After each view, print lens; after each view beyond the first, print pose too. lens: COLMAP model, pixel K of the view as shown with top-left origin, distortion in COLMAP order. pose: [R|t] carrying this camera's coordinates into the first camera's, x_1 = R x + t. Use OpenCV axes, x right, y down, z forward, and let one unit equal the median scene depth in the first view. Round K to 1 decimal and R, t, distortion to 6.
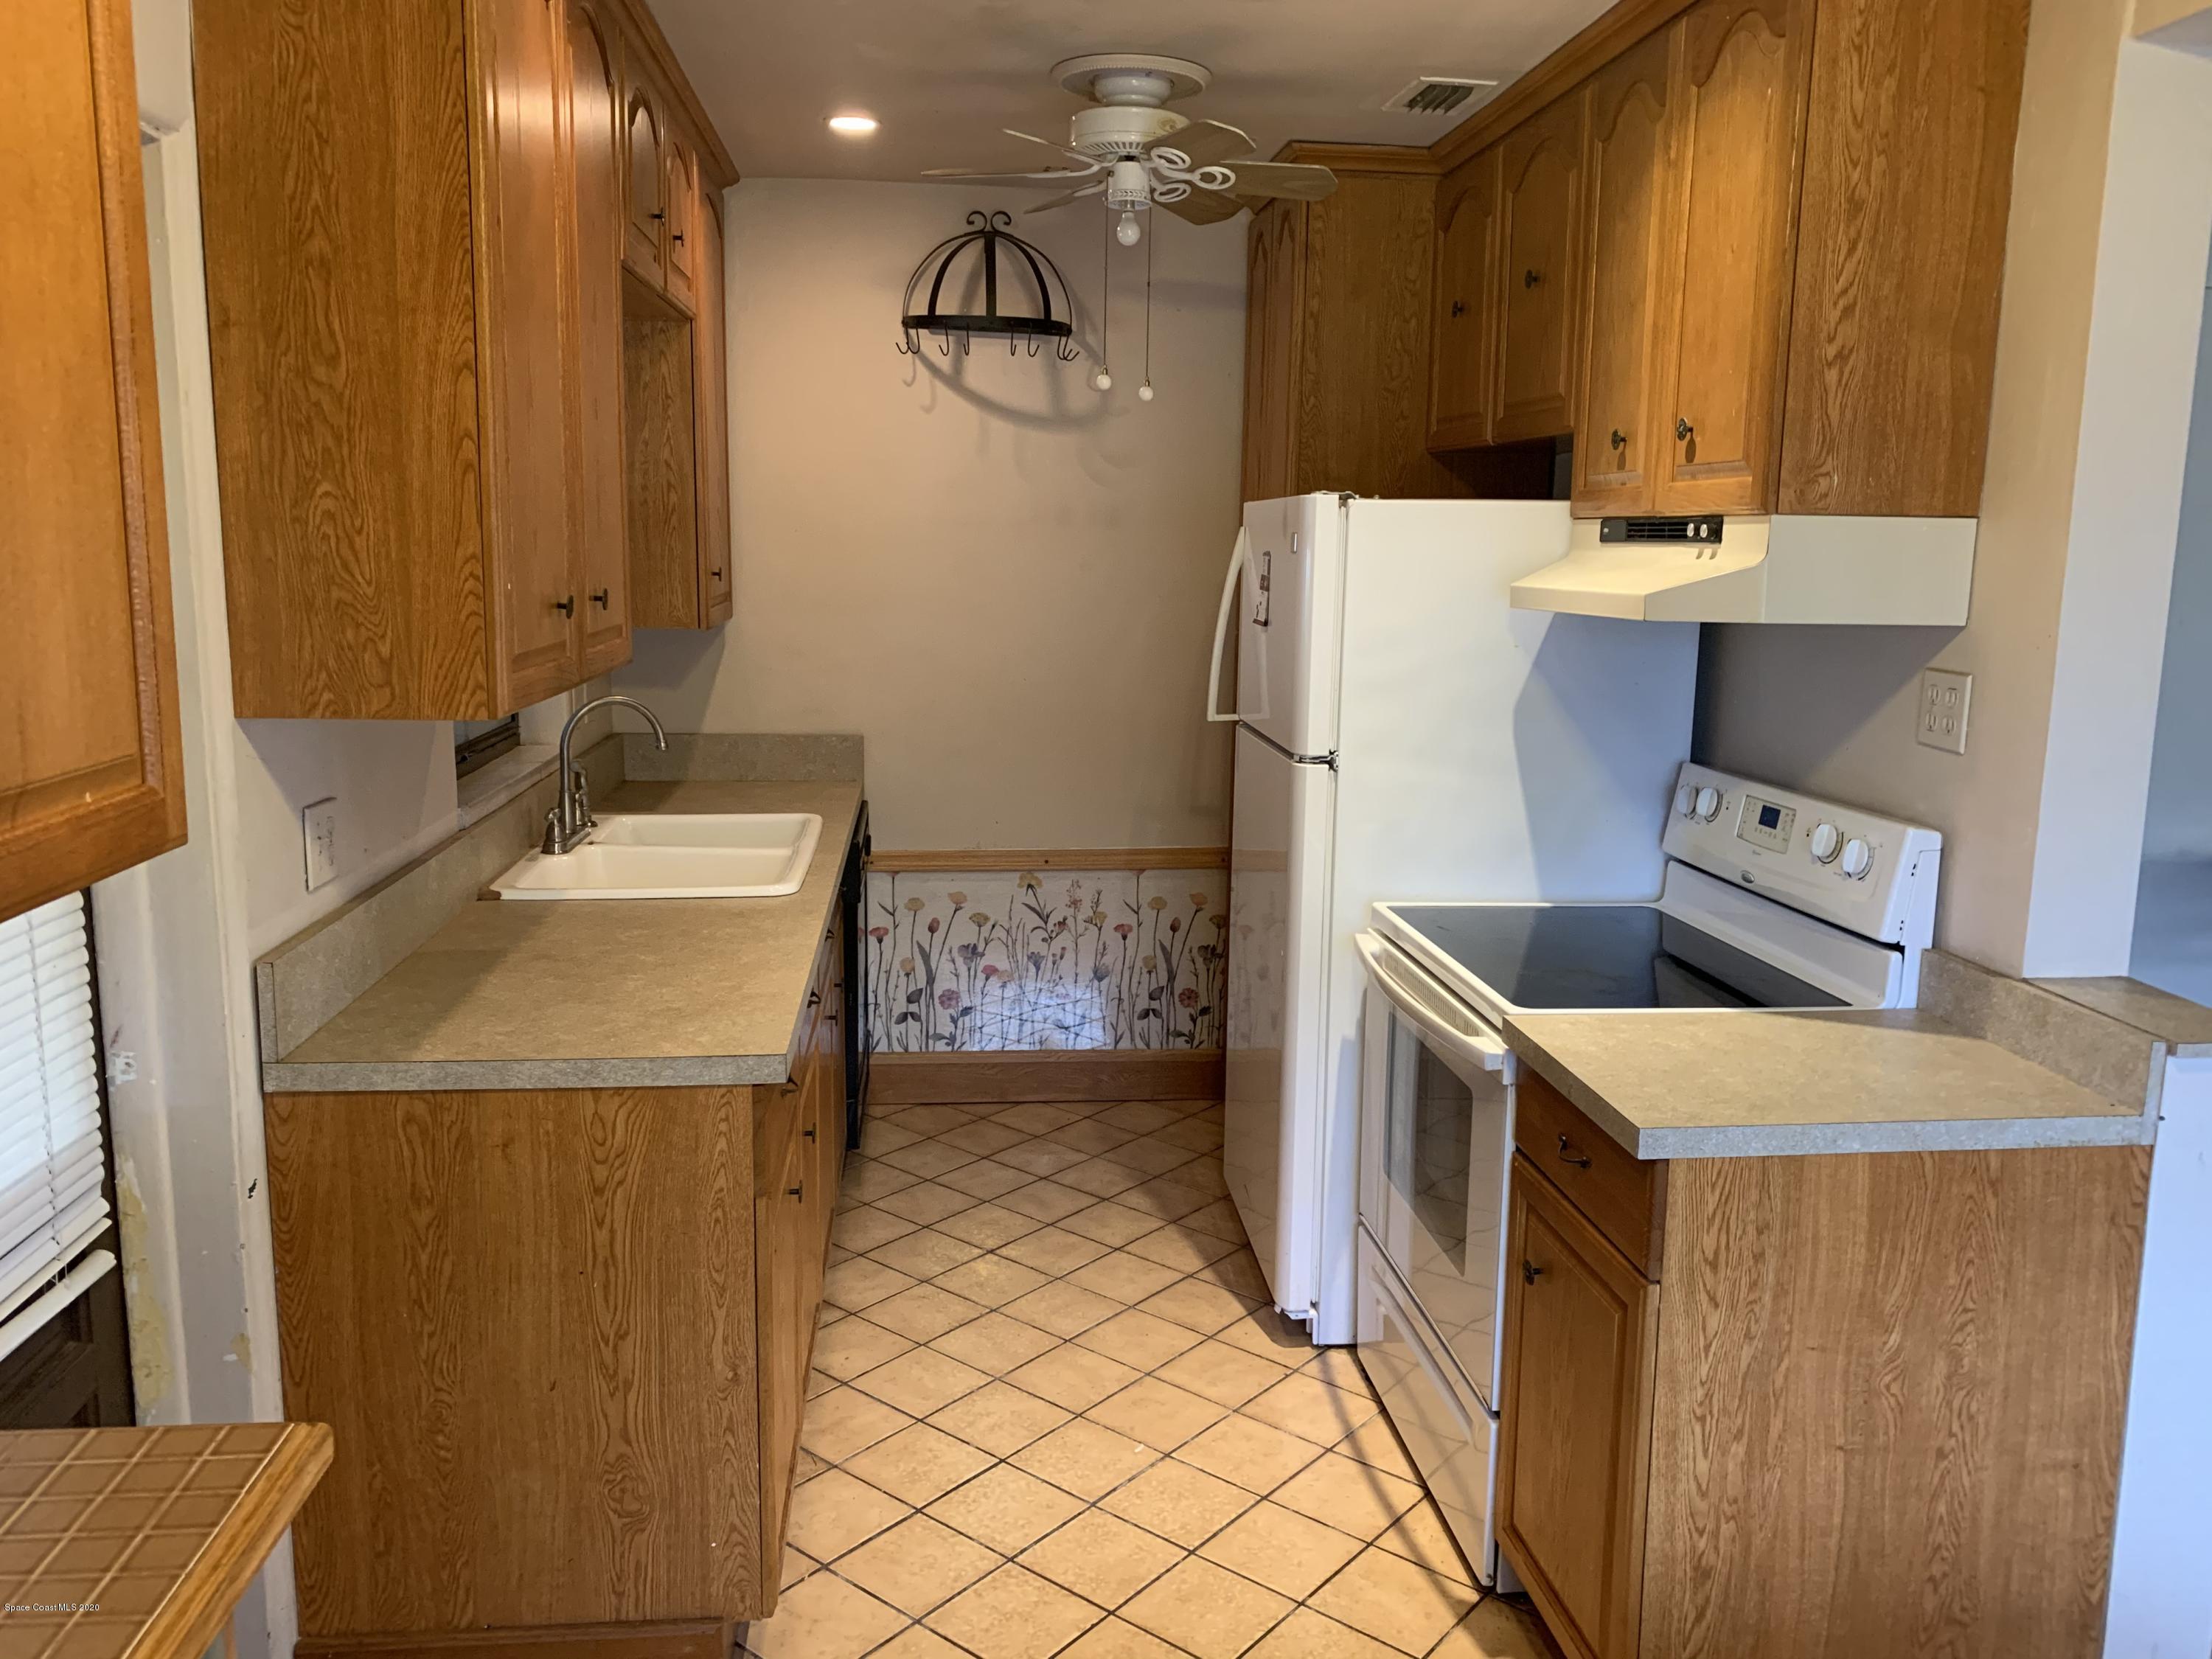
lens RADIAL K [[1735.1, 0, 1153.4], [0, 1735.1, 830.6], [0, 0, 1]] dist [0.039757, -0.047509]
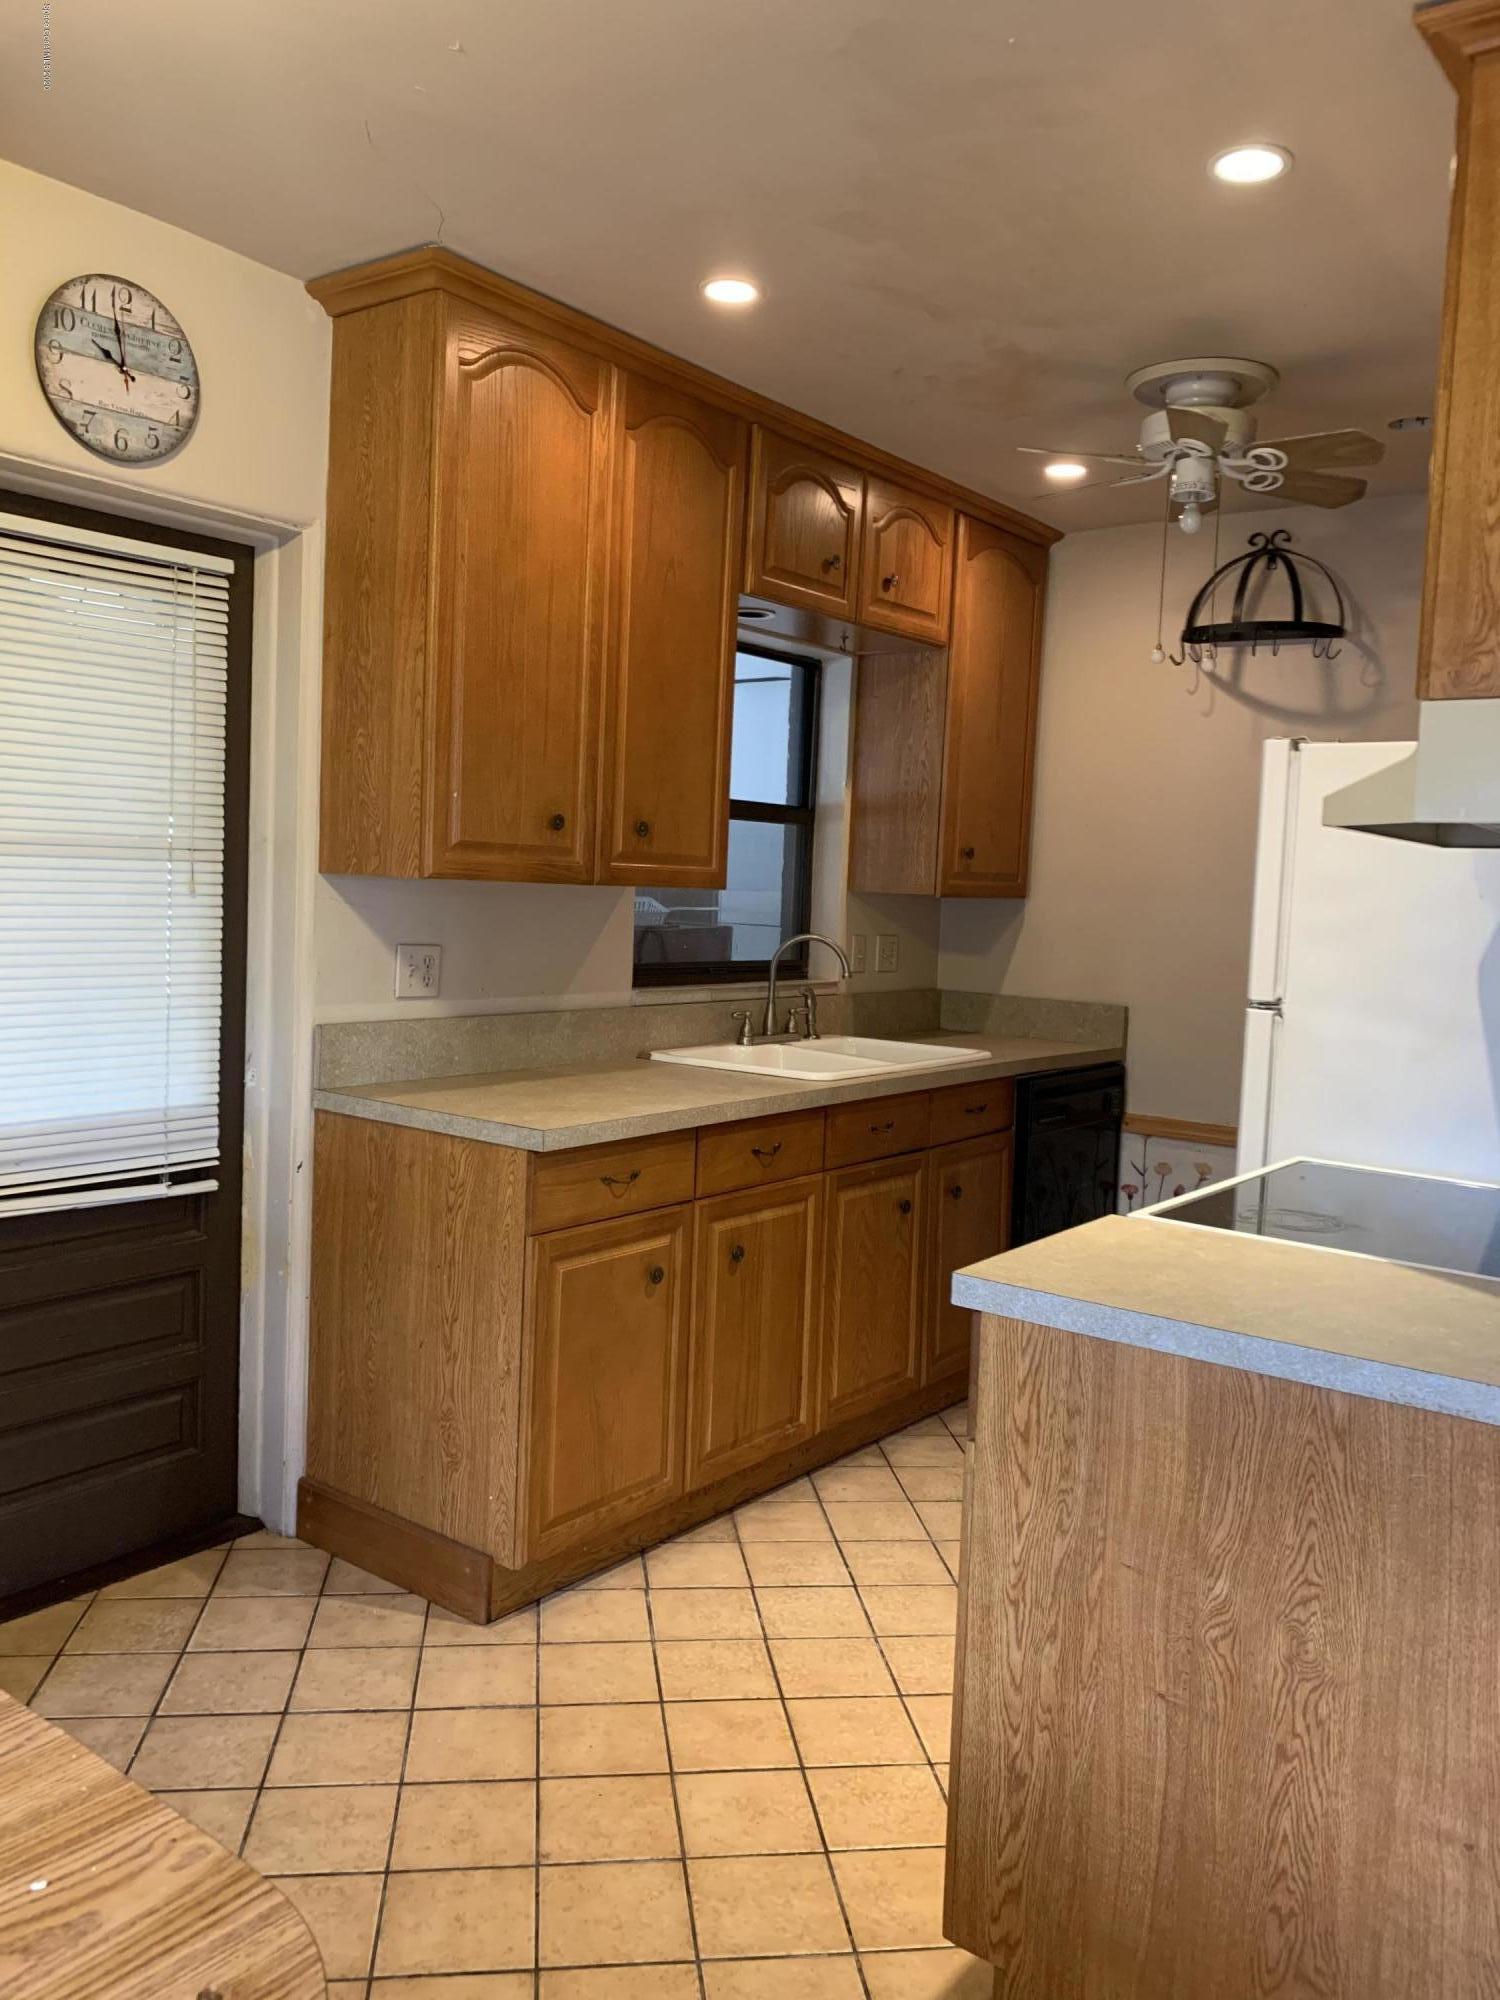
lens RADIAL K [[1568.8, 0, 689.3], [0, 1568.8, 991.0], [0, 0, 1]] dist [0.039757, -0.047509]
pose [[0.708857, 0.064635, -0.702385, 0.761944], [-0.148439, 0.987162, -0.058967, 0.080921], [0.689556, 0.146060, 0.709351, 0.207956]]
